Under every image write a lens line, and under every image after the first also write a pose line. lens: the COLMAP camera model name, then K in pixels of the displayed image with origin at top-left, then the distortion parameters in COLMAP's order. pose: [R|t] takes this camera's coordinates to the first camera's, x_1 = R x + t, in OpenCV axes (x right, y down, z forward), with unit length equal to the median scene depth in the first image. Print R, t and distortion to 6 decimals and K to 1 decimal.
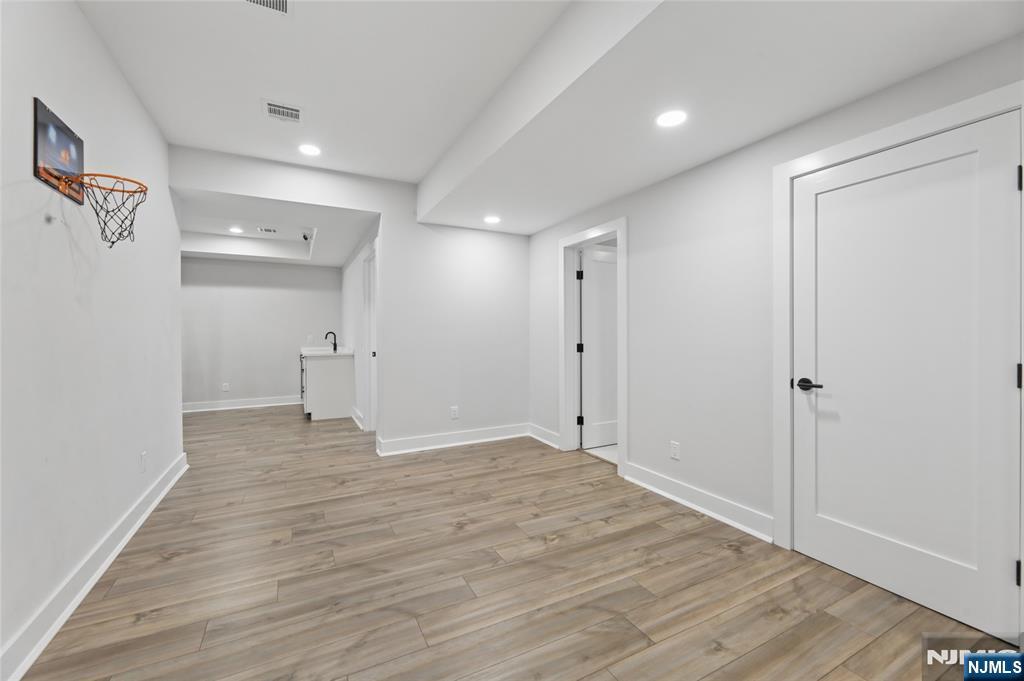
lens RADIAL K [[417.9, 0, 506.3], [0, 417.9, 337.1], [0, 0, 1]] dist [-0.007487, 0.001616]
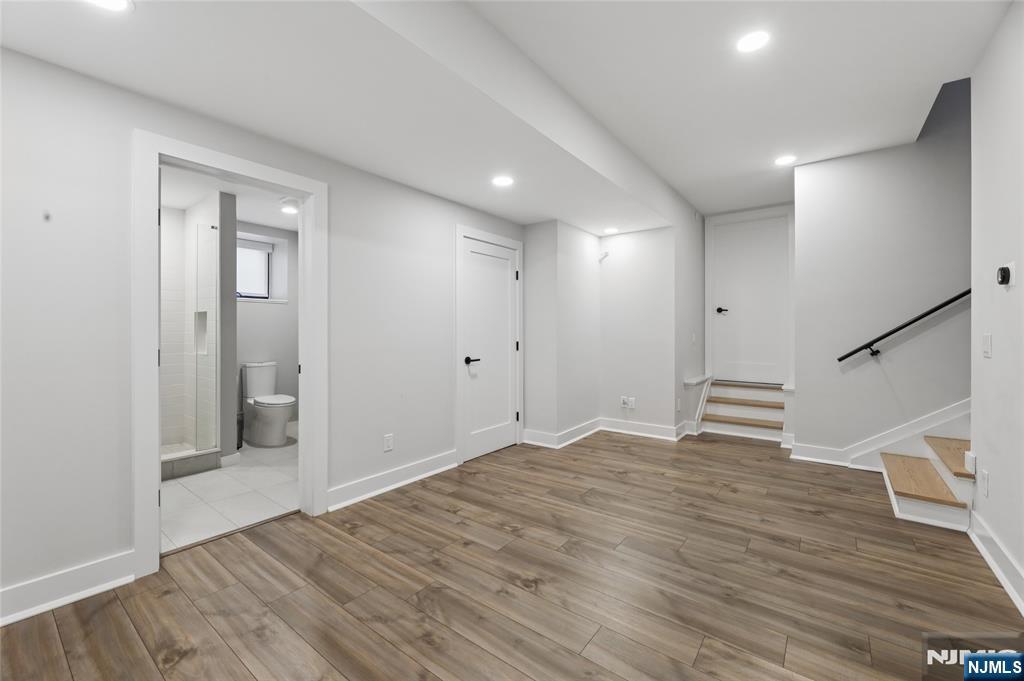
lens RADIAL K [[417.9, 0, 513.7], [0, 417.9, 332.6], [0, 0, 1]] dist [-0.007487, 0.001616]
pose [[-0.434944, -0.001779, 0.900456, -0.830412], [0.008582, 0.999944, 0.006121, -0.008853], [-0.900417, 0.010390, -0.434904, 1.446460]]
